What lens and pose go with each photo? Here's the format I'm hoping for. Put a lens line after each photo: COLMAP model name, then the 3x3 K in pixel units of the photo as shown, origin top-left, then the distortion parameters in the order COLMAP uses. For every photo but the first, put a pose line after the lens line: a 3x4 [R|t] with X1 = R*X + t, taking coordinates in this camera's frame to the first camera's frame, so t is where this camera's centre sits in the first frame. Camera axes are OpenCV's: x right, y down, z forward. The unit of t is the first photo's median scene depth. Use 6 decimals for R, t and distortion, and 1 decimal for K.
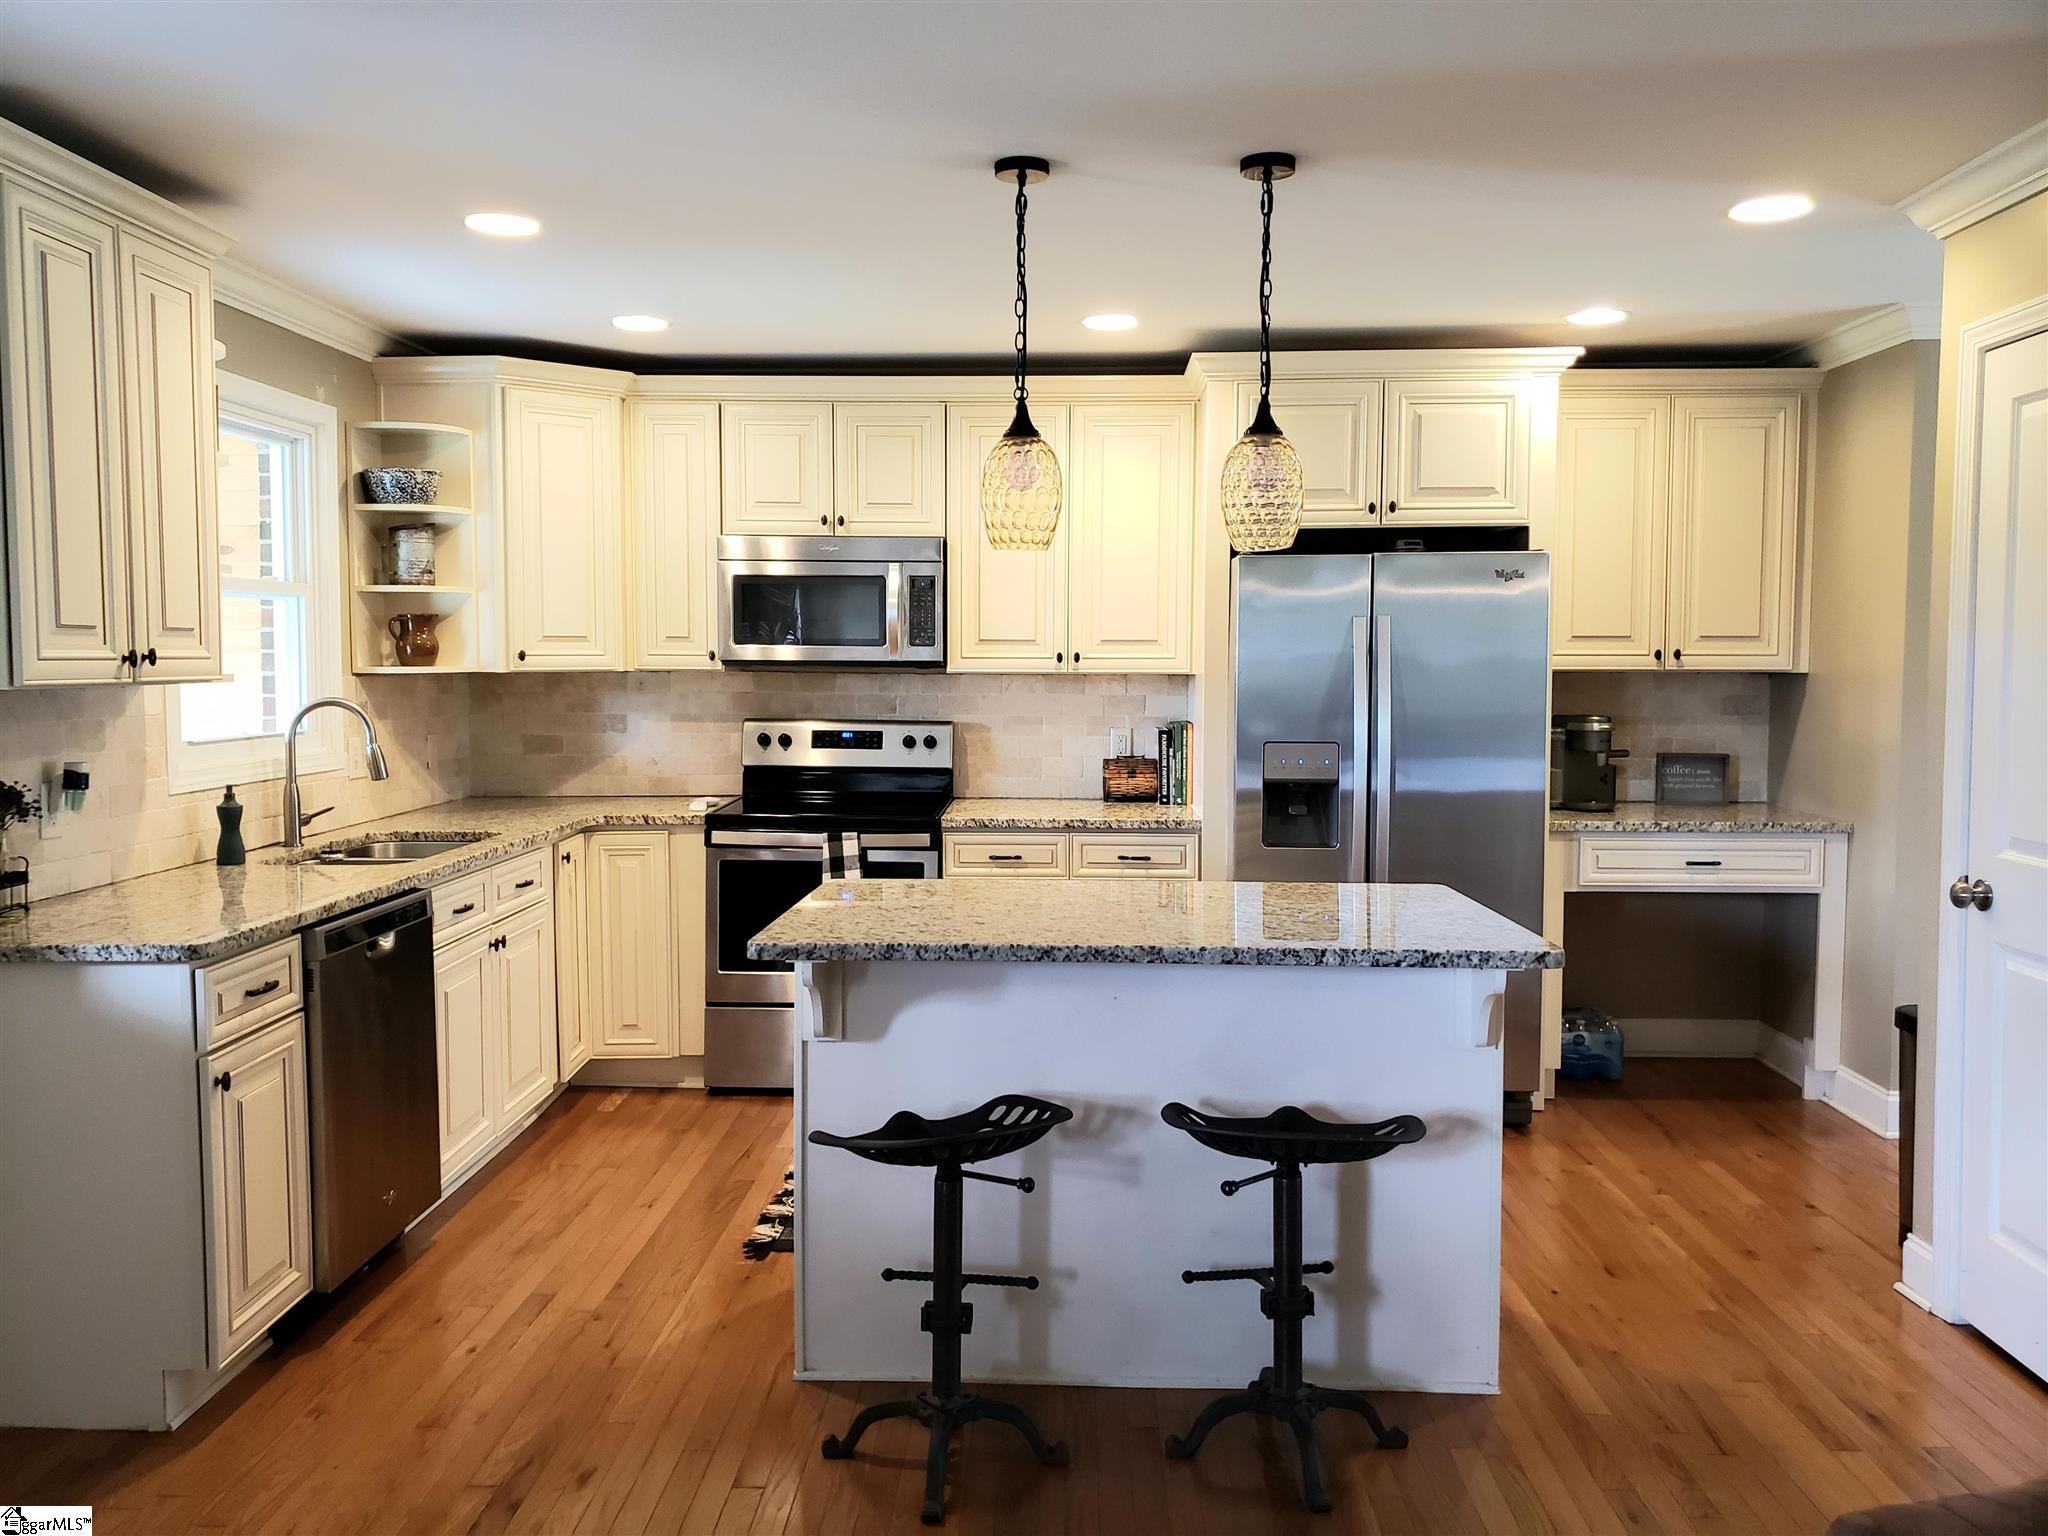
lens RADIAL K [[1595.7, 0, 1011.3], [0, 1595.7, 740.6], [0, 0, 1]] dist [0.037821, -0.036777]
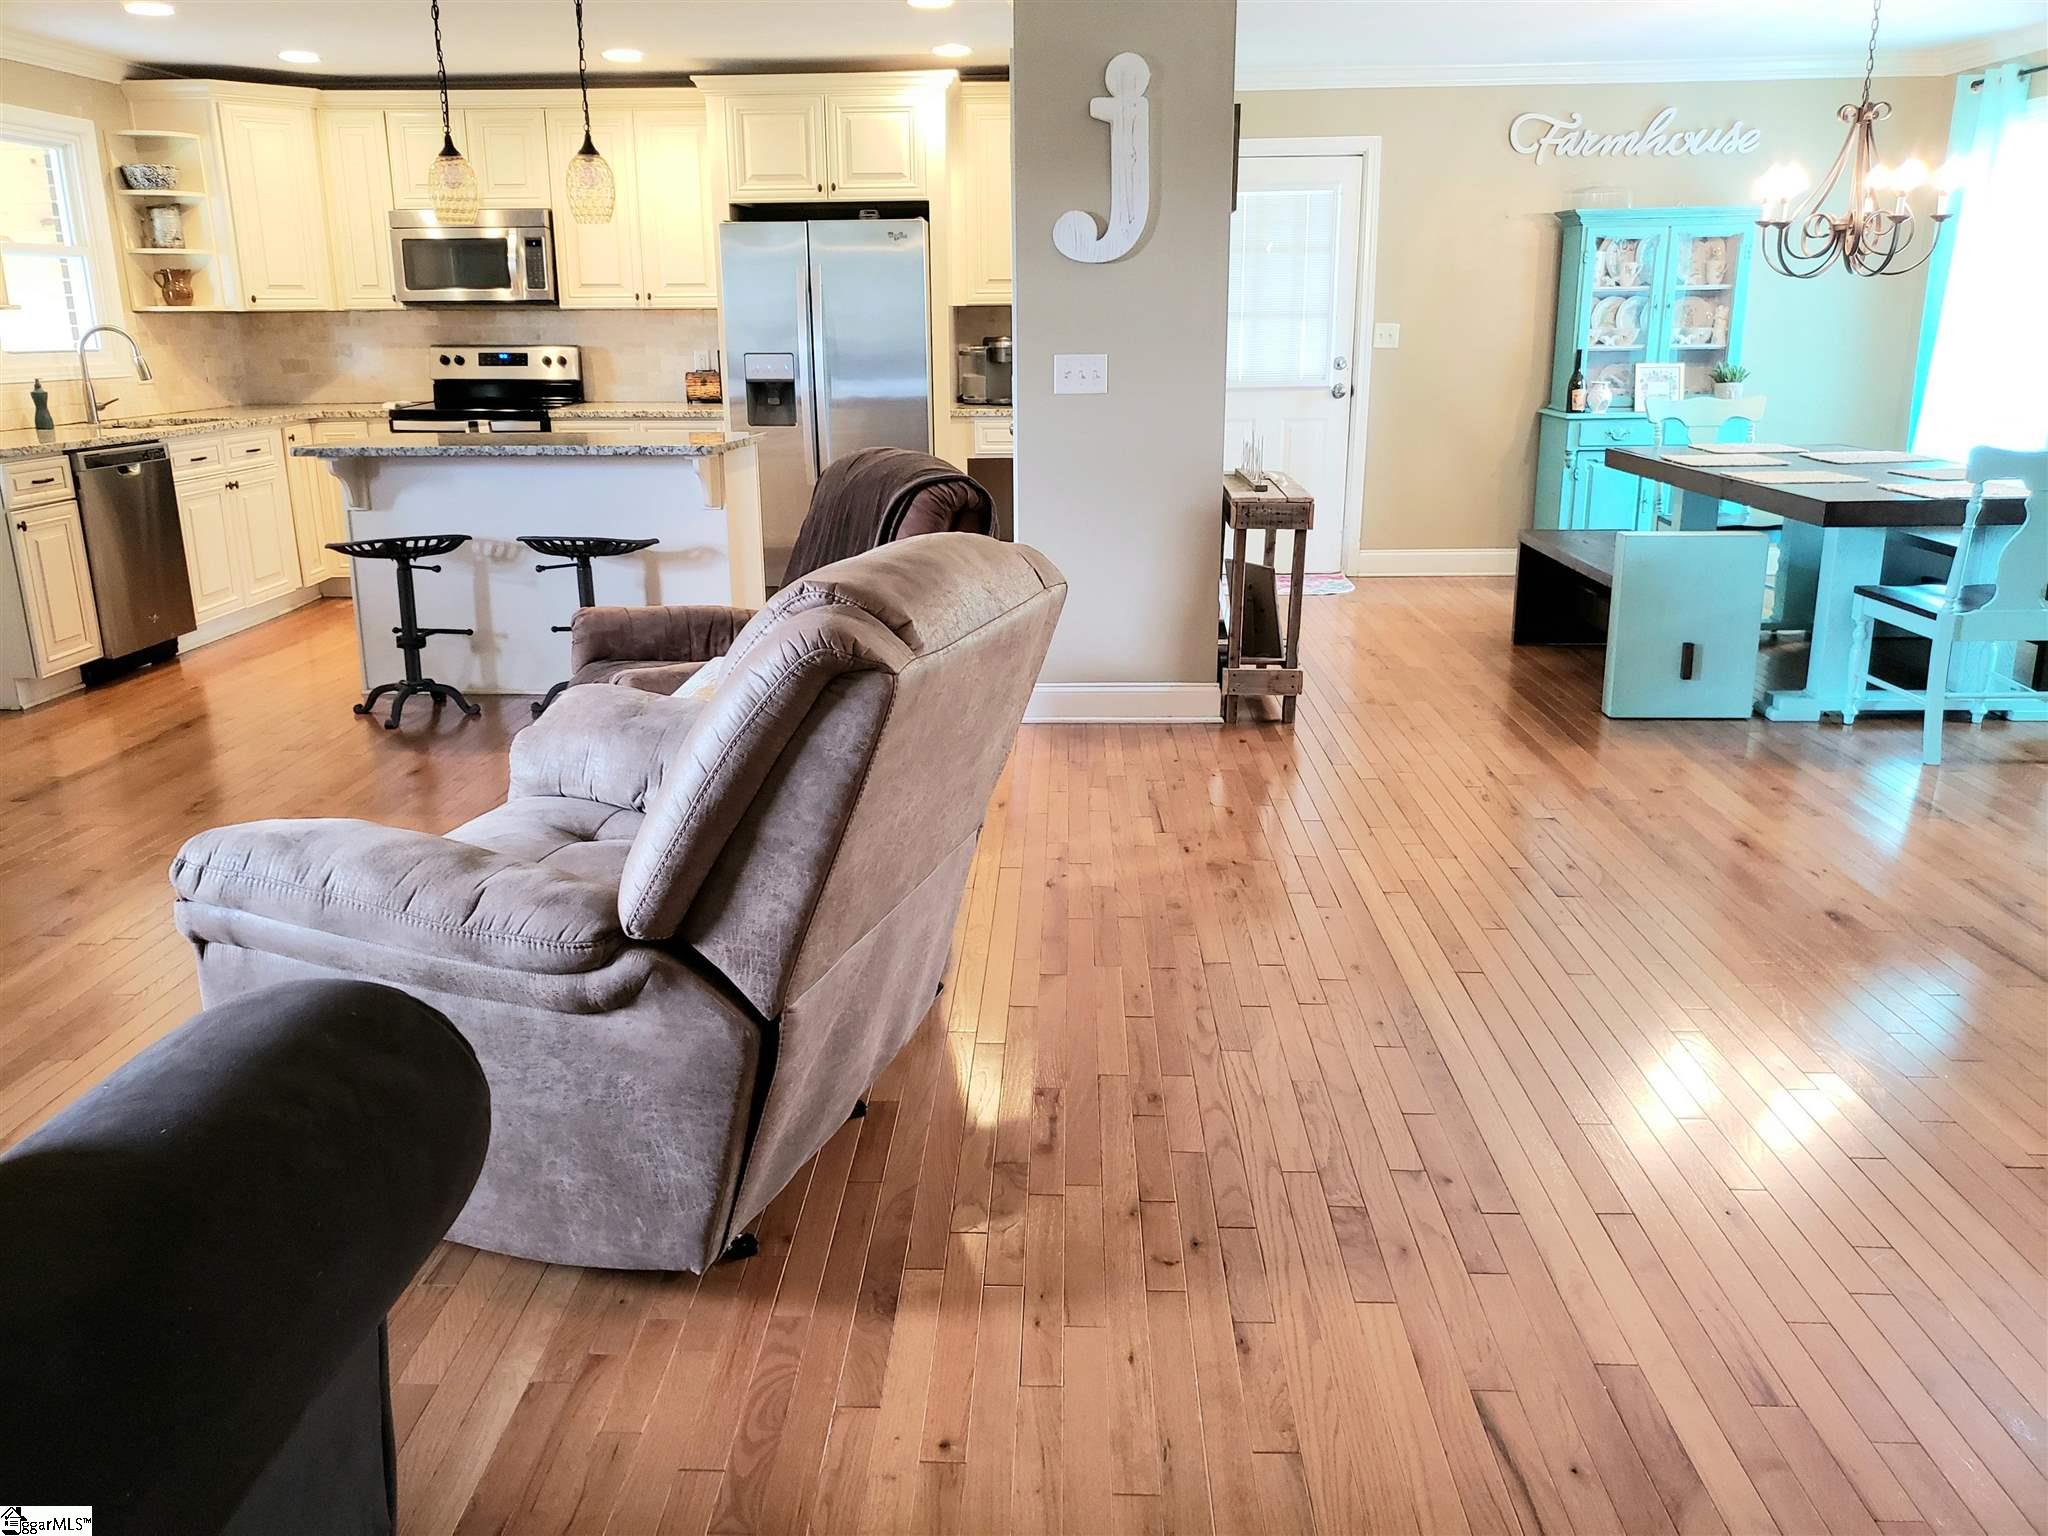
lens RADIAL K [[1595.7, 0, 1003.1], [0, 1595.7, 746.2], [0, 0, 1]] dist [0.037821, -0.036777]
pose [[0.999960, -0.008815, -0.001479, 0.391741], [0.008930, 0.978251, 0.207233, 0.050522], [-0.000380, -0.207238, 0.978291, -0.534423]]
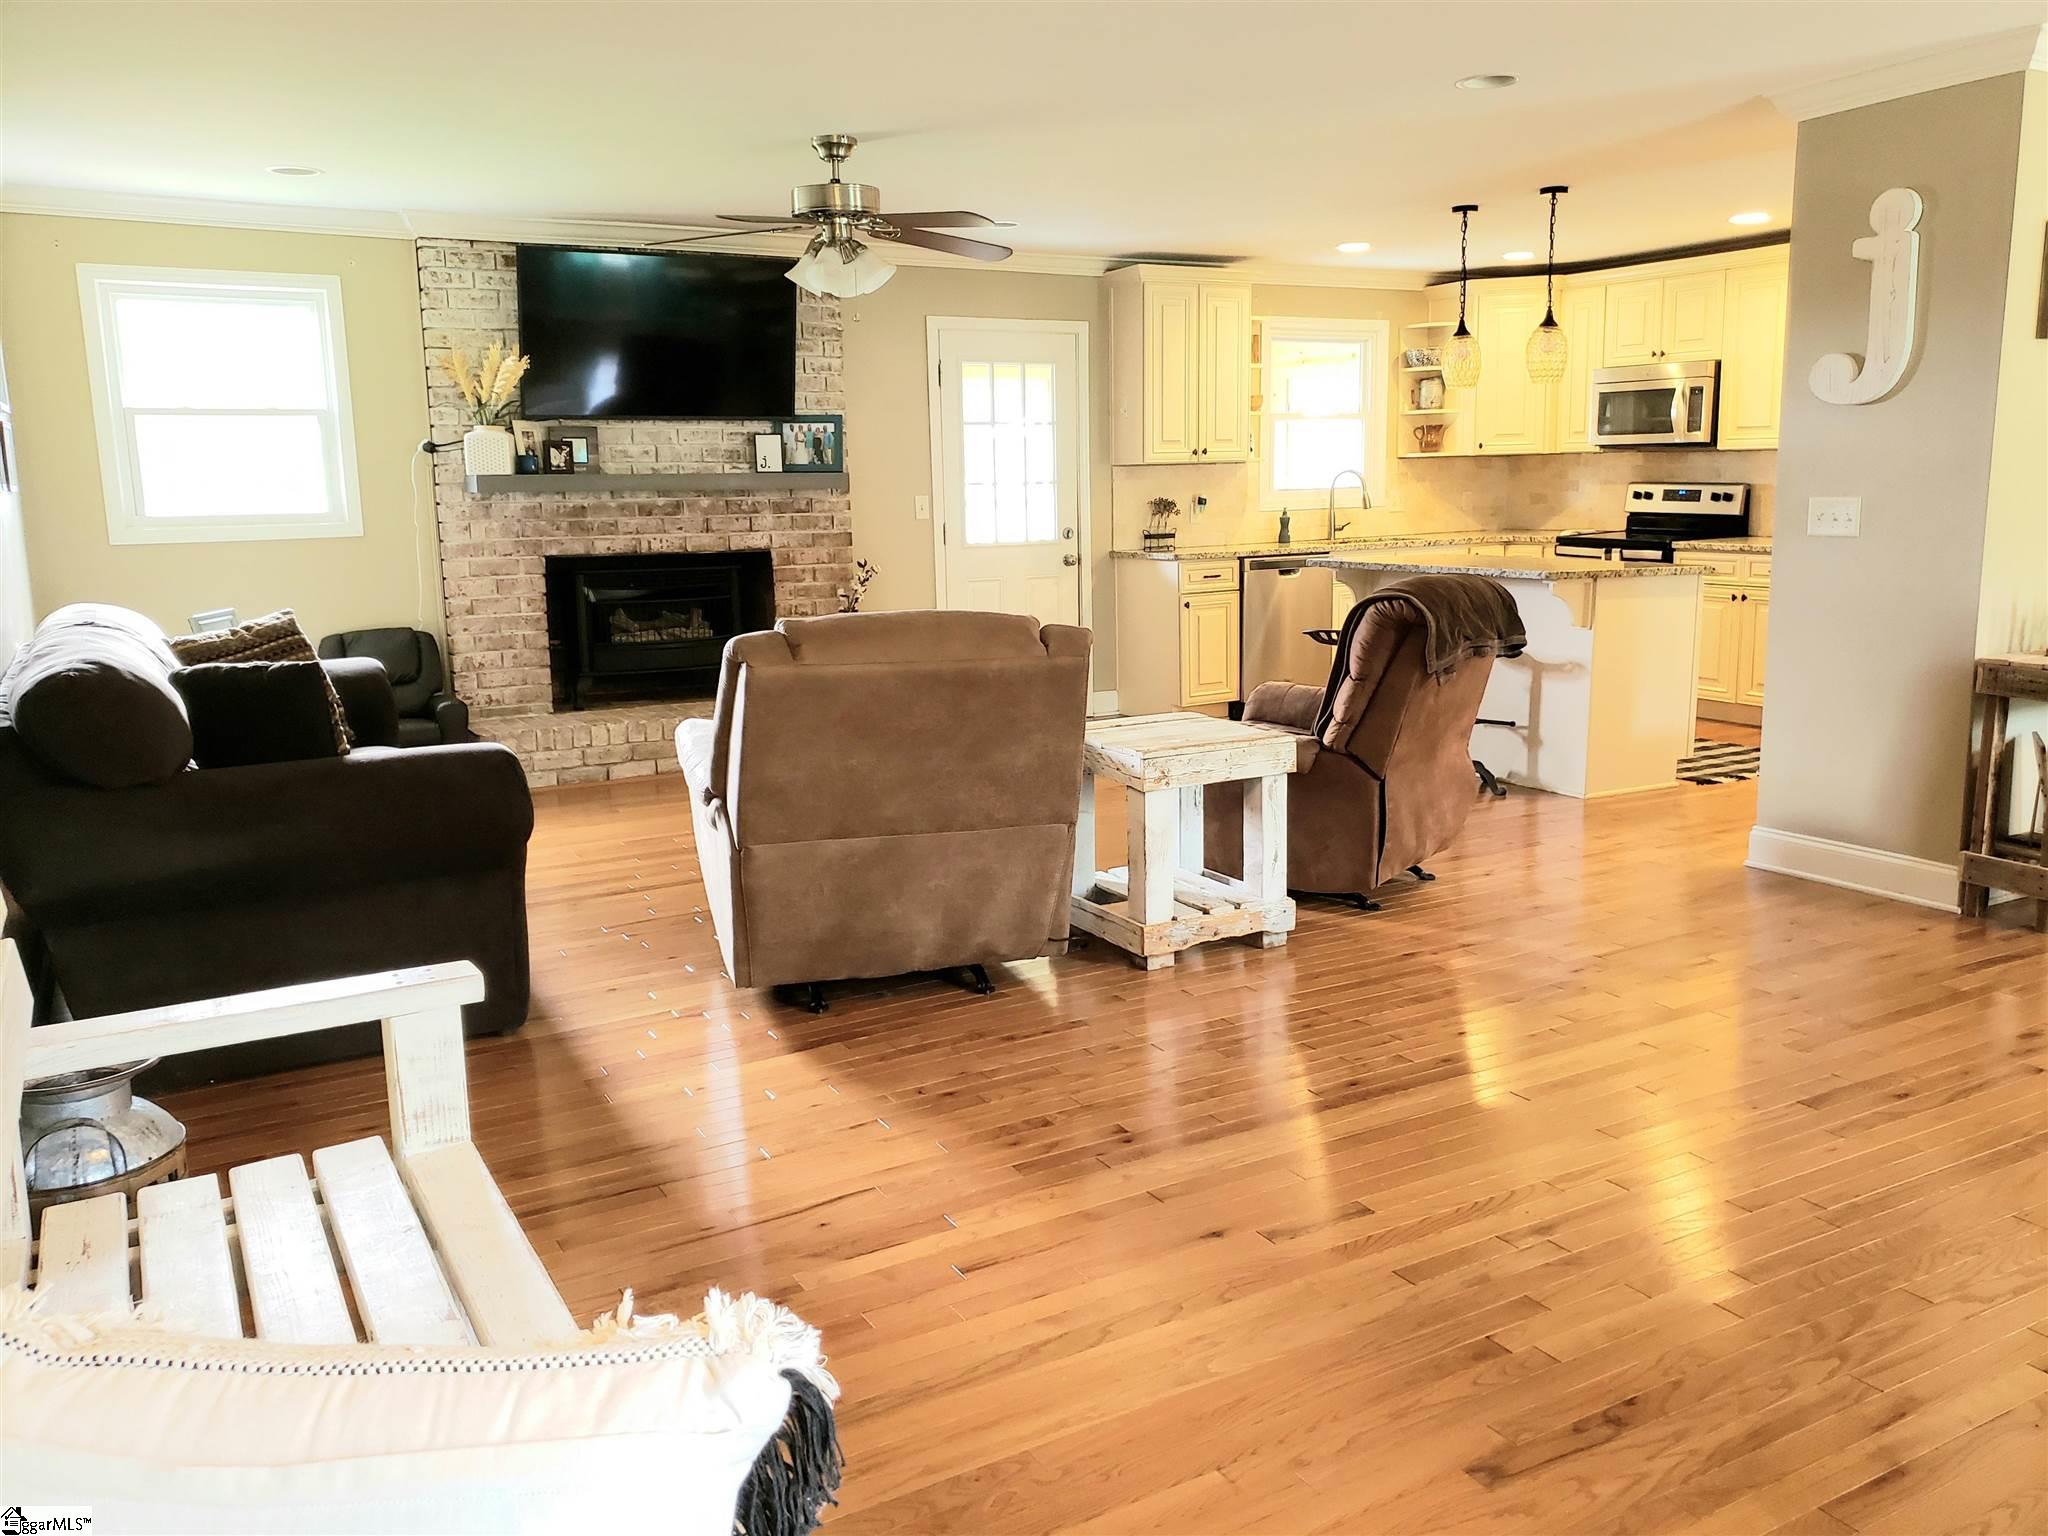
lens RADIAL K [[1595.7, 0, 1023.4], [0, 1595.7, 738.1], [0, 0, 1]] dist [0.037821, -0.036777]
pose [[0.534961, 0.128126, -0.835105, 1.021757], [-0.026344, 0.990483, 0.135089, 0.044817], [0.844466, -0.050267, 0.533246, -0.438787]]
